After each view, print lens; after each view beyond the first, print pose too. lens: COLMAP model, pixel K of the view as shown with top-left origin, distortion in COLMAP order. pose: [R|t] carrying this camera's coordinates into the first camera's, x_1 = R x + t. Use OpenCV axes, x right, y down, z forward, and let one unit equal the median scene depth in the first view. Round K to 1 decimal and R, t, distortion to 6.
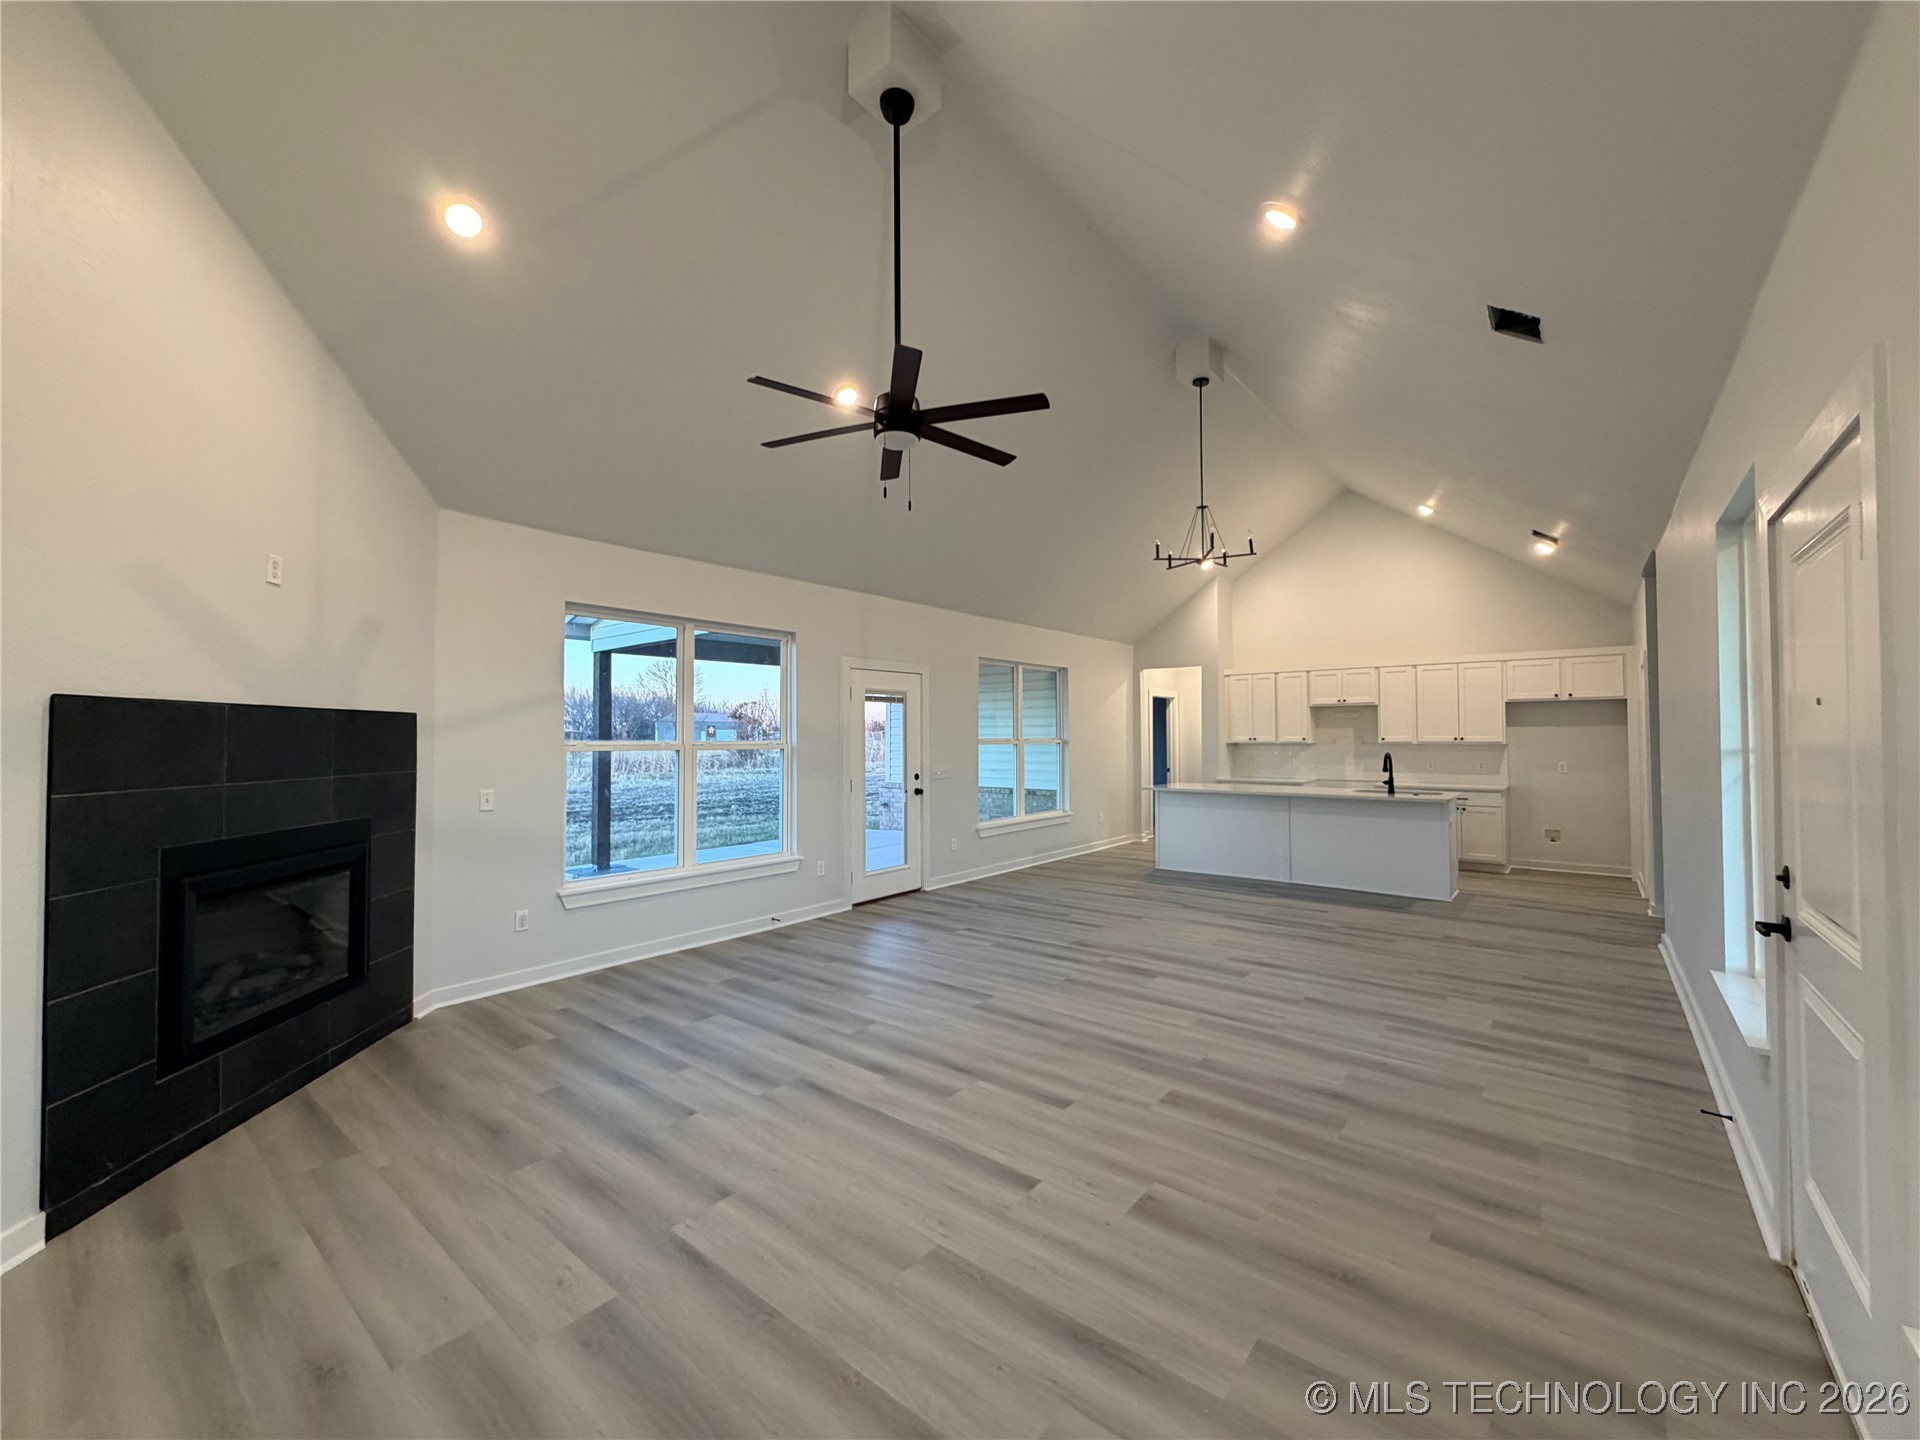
lens RADIAL K [[770.2, 0, 964.9], [0, 770.2, 718.3], [0, 0, 1]] dist [-0.000355, 0.000368]
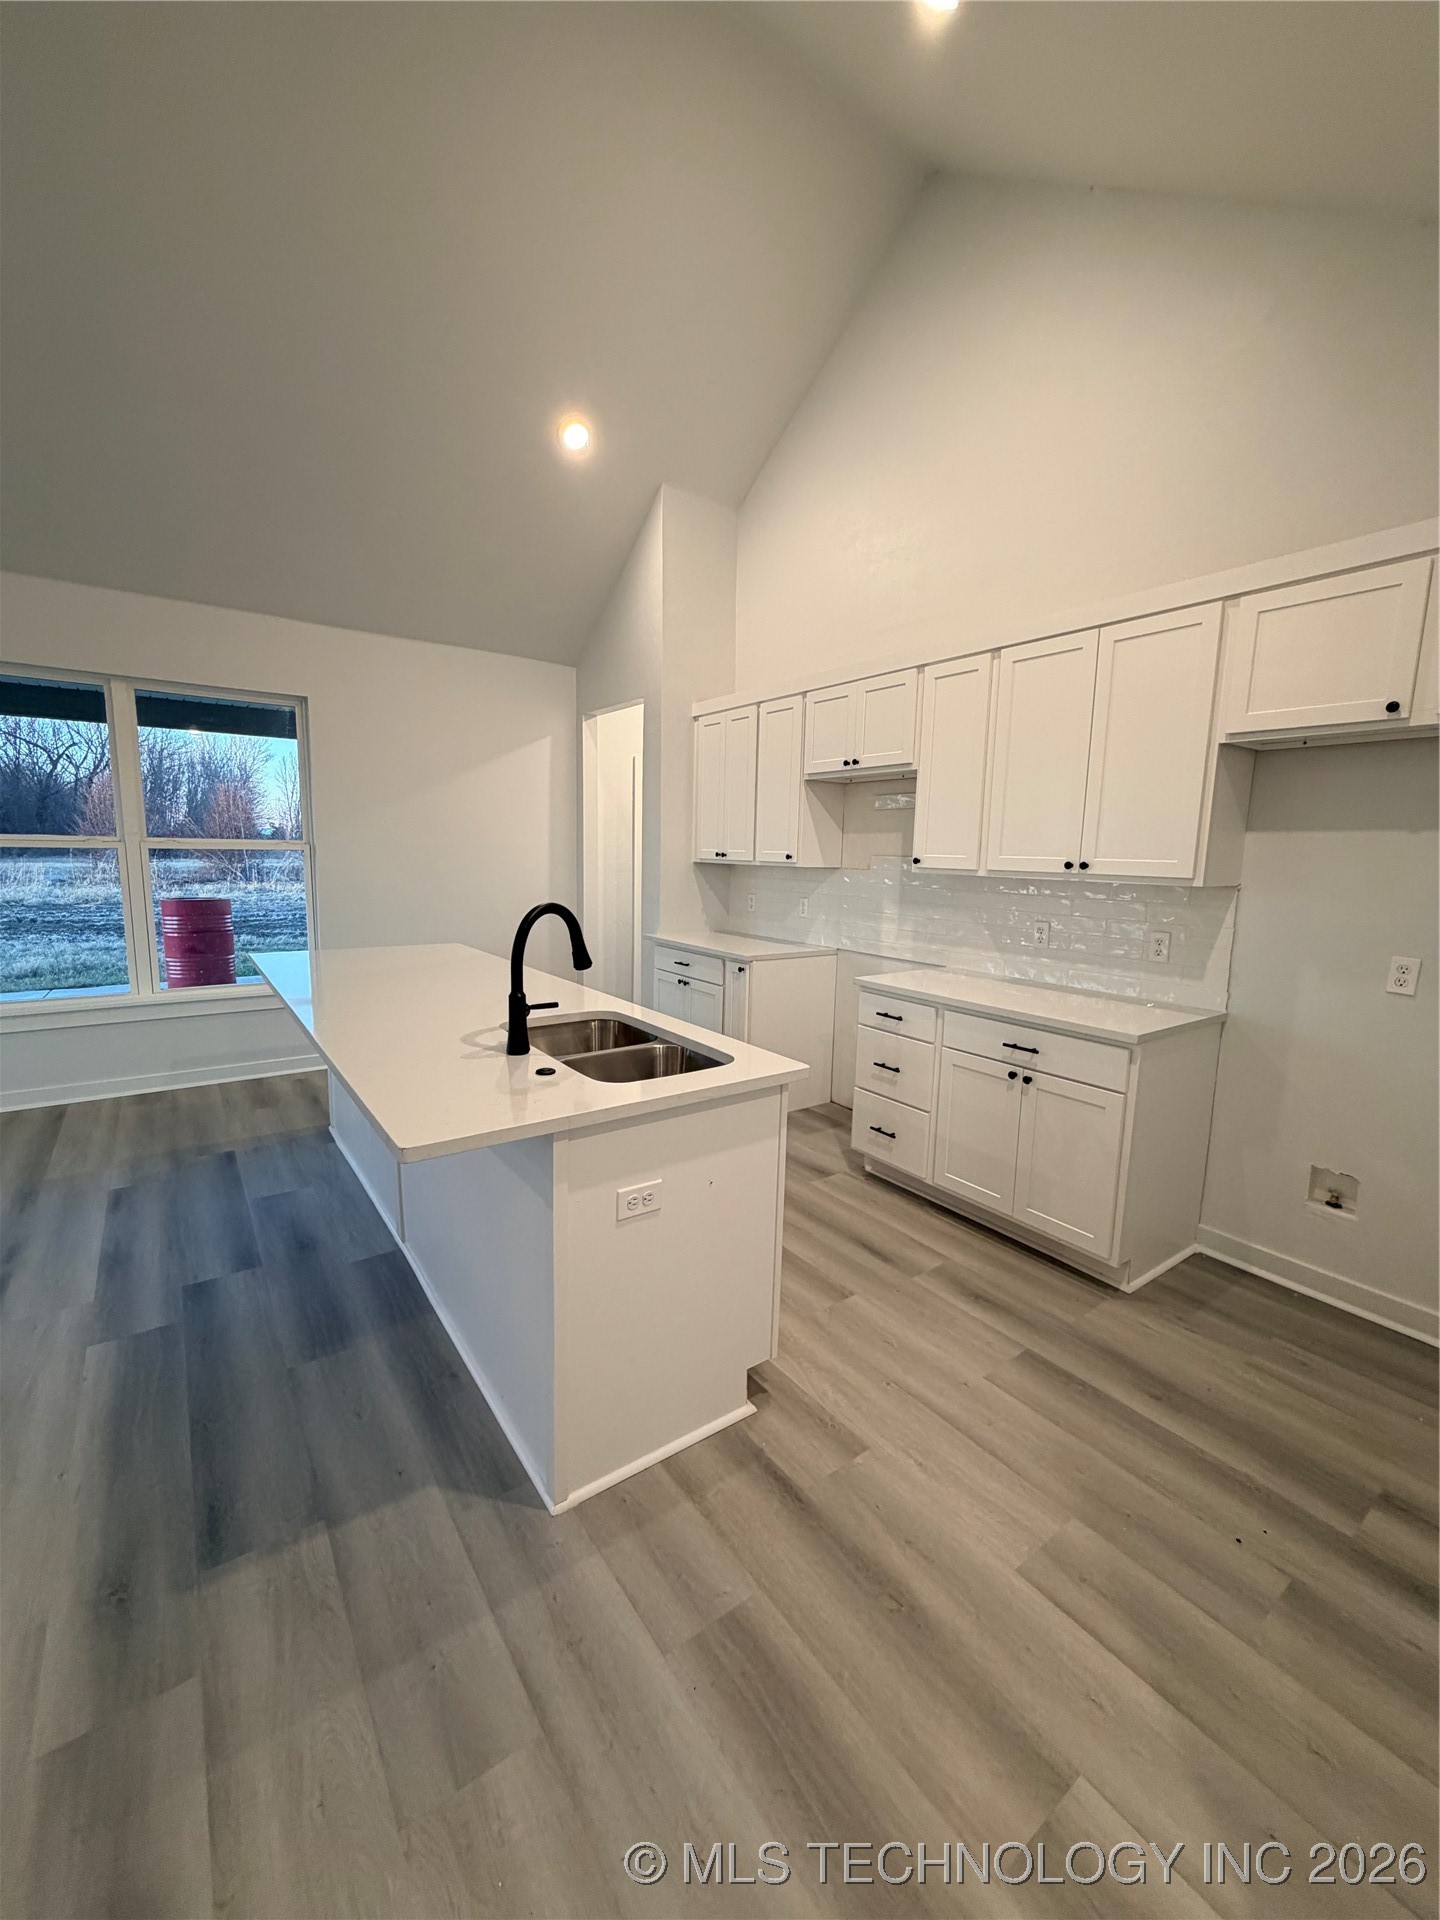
lens RADIAL K [[770.2, 0, 716.6], [0, 770.2, 963.5], [0, 0, 1]] dist [-0.000355, 0.000368]
pose [[0.963799, 0.064045, -0.258823, 0.532149], [-0.019919, 0.985305, 0.169638, 0.013910], [0.265884, -0.158341, 0.950912, 0.580887]]
